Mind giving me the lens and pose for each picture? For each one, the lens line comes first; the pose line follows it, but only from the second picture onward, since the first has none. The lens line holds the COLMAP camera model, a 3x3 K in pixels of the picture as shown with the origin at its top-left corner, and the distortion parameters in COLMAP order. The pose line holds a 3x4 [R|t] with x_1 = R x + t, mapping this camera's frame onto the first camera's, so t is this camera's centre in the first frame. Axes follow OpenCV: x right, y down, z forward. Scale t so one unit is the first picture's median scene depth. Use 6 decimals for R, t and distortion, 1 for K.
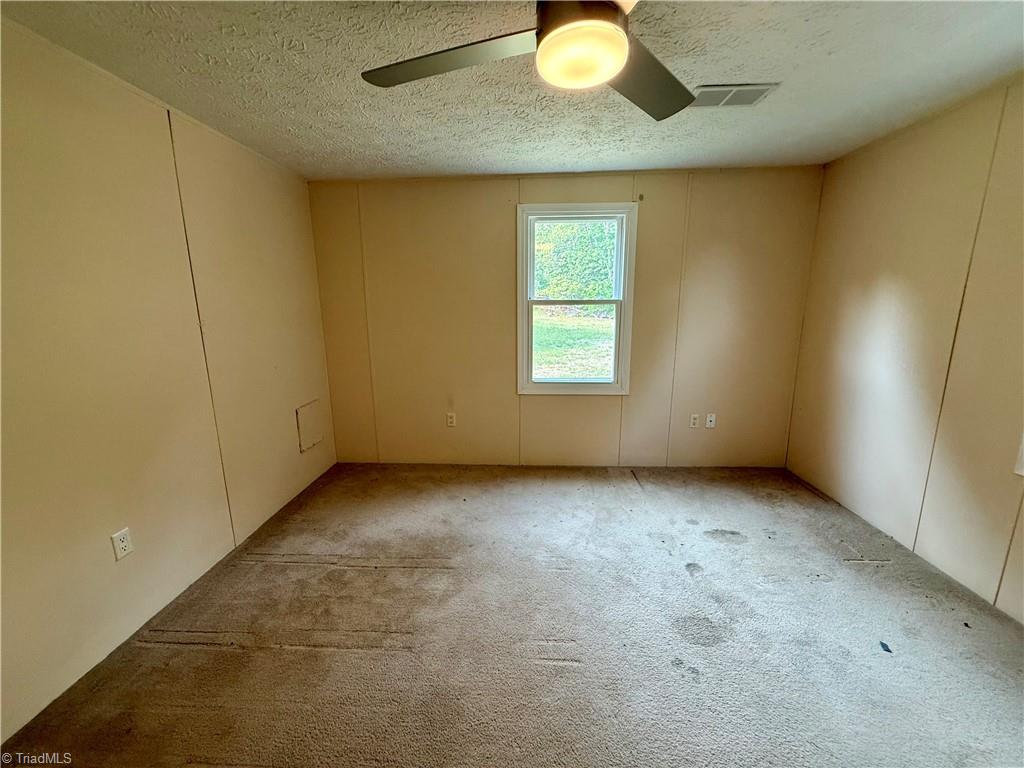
lens RADIAL K [[406.6, 0, 511.6], [0, 406.6, 379.9], [0, 0, 1]] dist [-0.001272, -0.000335]
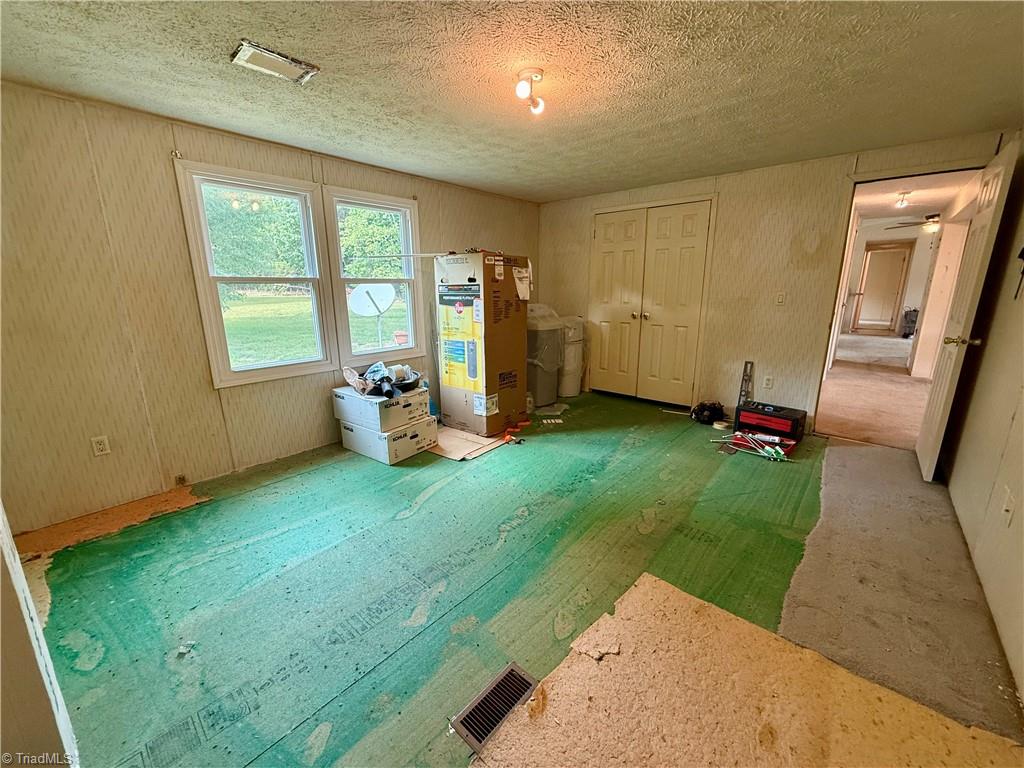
lens RADIAL K [[406.6, 0, 508.6], [0, 406.6, 384.7], [0, 0, 1]] dist [-0.001272, -0.000335]
pose [[0.597802, -0.184123, 0.780212, -0.318706], [0.153925, 0.981520, 0.113692, 0.027656], [-0.786727, 0.052129, 0.615096, -0.004788]]
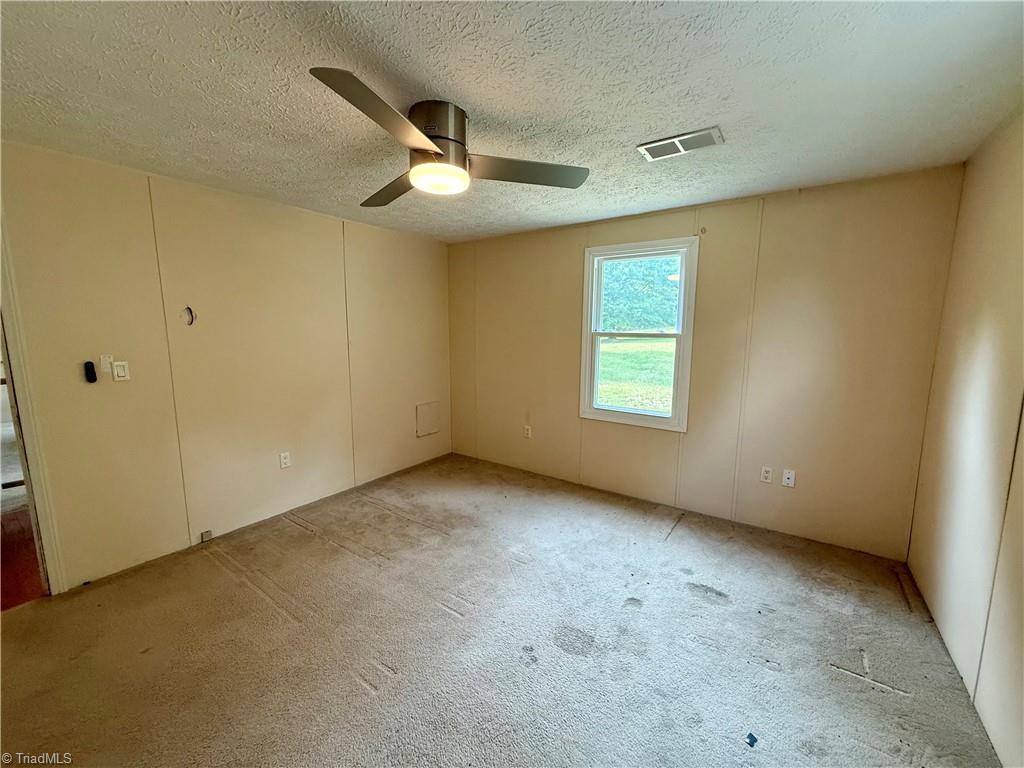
lens RADIAL K [[406.6, 0, 511.4], [0, 406.6, 381.3], [0, 0, 1]] dist [-0.001272, -0.000335]
pose [[0.848637, 0.084329, -0.522211, 0.481888], [-0.114664, 0.993065, -0.025974, -0.012739], [0.516399, 0.081921, 0.852421, -0.038216]]
